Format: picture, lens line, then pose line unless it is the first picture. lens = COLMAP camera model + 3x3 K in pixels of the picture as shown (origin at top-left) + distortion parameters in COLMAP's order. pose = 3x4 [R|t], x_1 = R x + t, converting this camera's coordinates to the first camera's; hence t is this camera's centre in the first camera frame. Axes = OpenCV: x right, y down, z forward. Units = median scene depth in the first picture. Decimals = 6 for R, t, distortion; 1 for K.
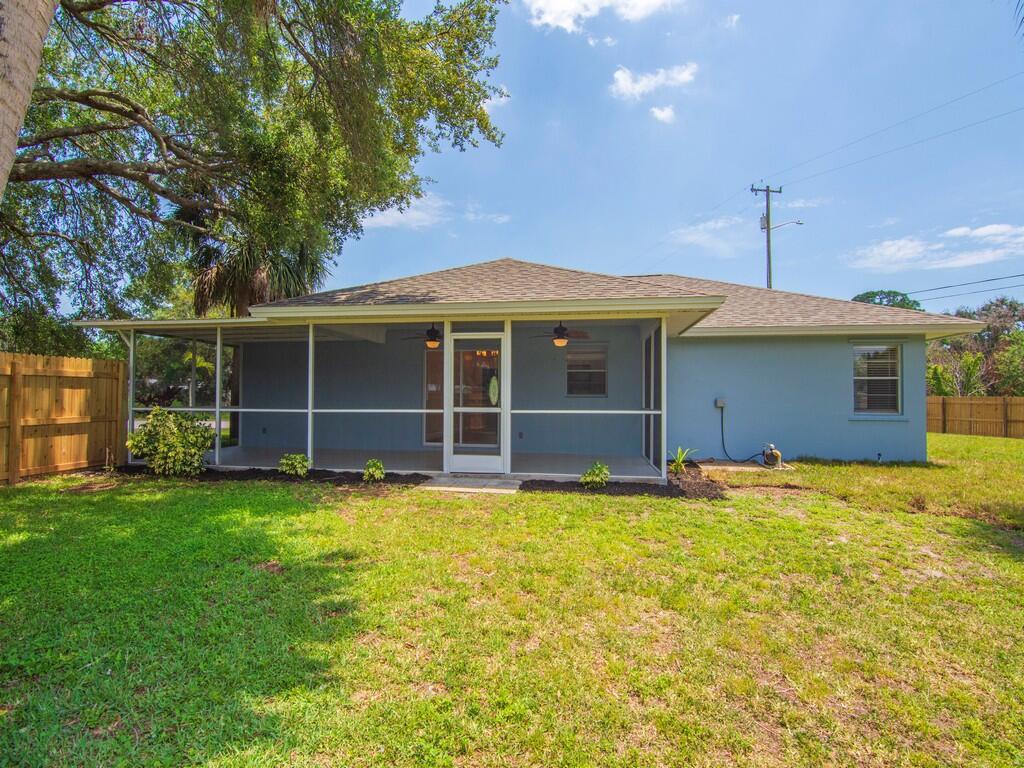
lens RADIAL K [[495.3, 0, 505.4], [0, 495.3, 389.1], [0, 0, 1]] dist [-0.011411, -0.006326]
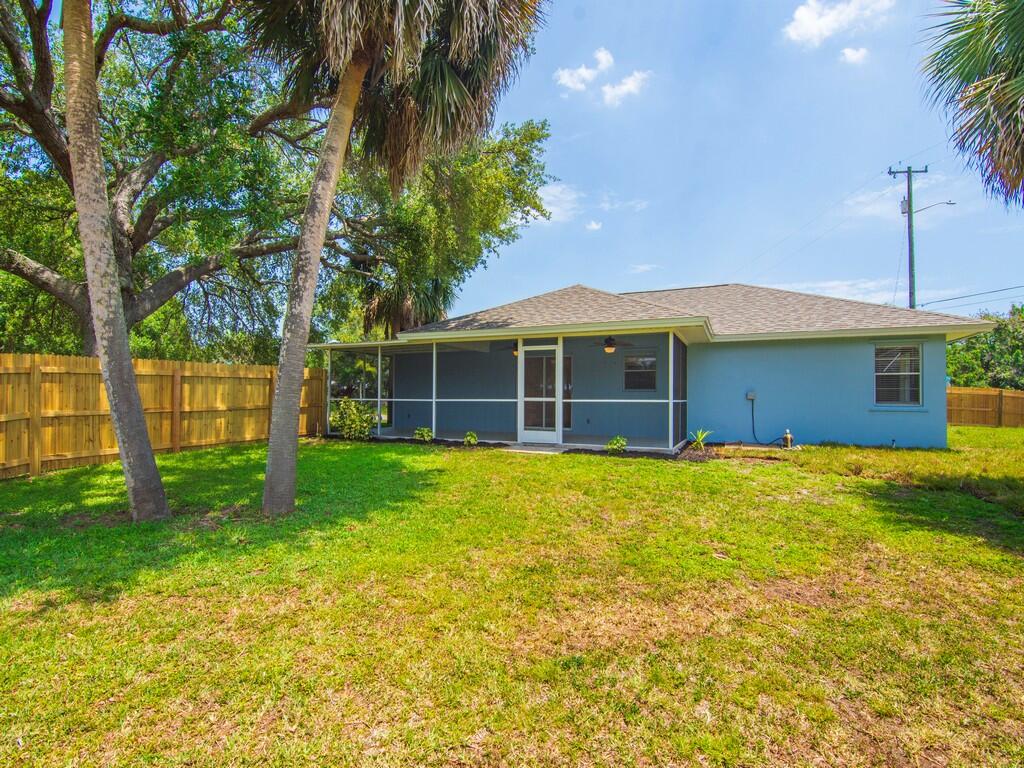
lens RADIAL K [[495.3, 0, 505.4], [0, 495.3, 389.1], [0, 0, 1]] dist [-0.011411, -0.006326]
pose [[0.961080, -0.003874, -0.276243, 0.199205], [0.004001, 0.999992, -0.000103, 0.009394], [0.276242, -0.001006, 0.961088, -0.335920]]
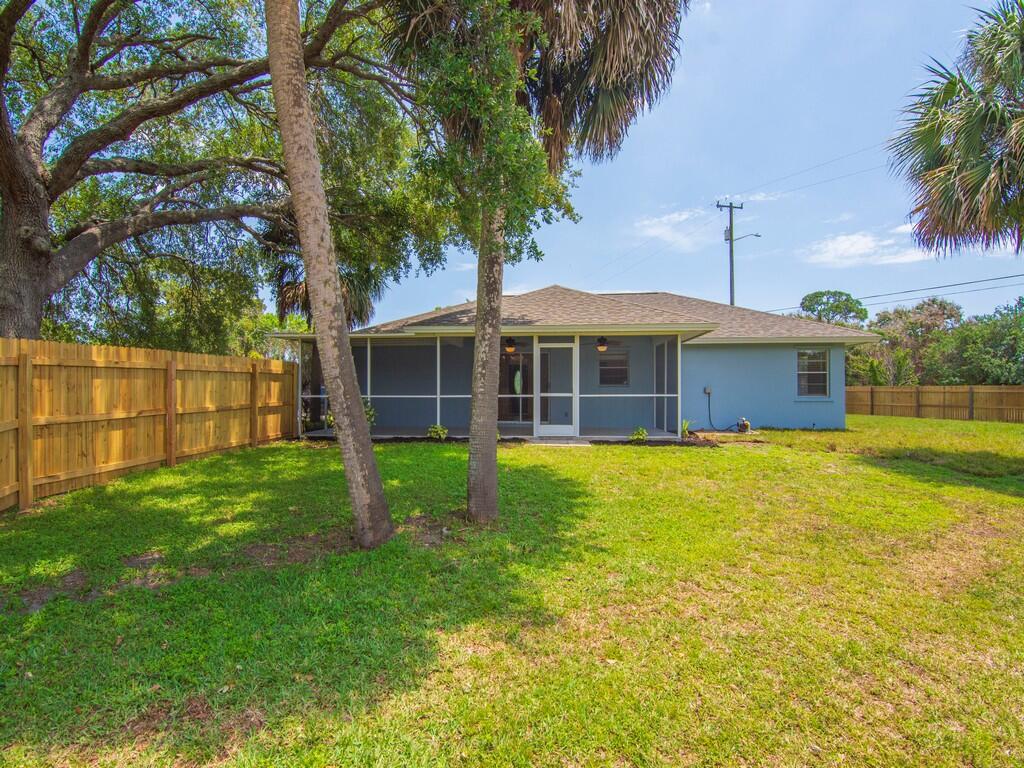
lens RADIAL K [[495.3, 0, 505.4], [0, 495.3, 389.1], [0, 0, 1]] dist [-0.011411, -0.006326]
pose [[0.997617, -0.005270, 0.068796, -0.257705], [0.004266, 0.999883, 0.014721, 0.001623], [-0.068865, -0.014392, 0.997522, -0.400163]]
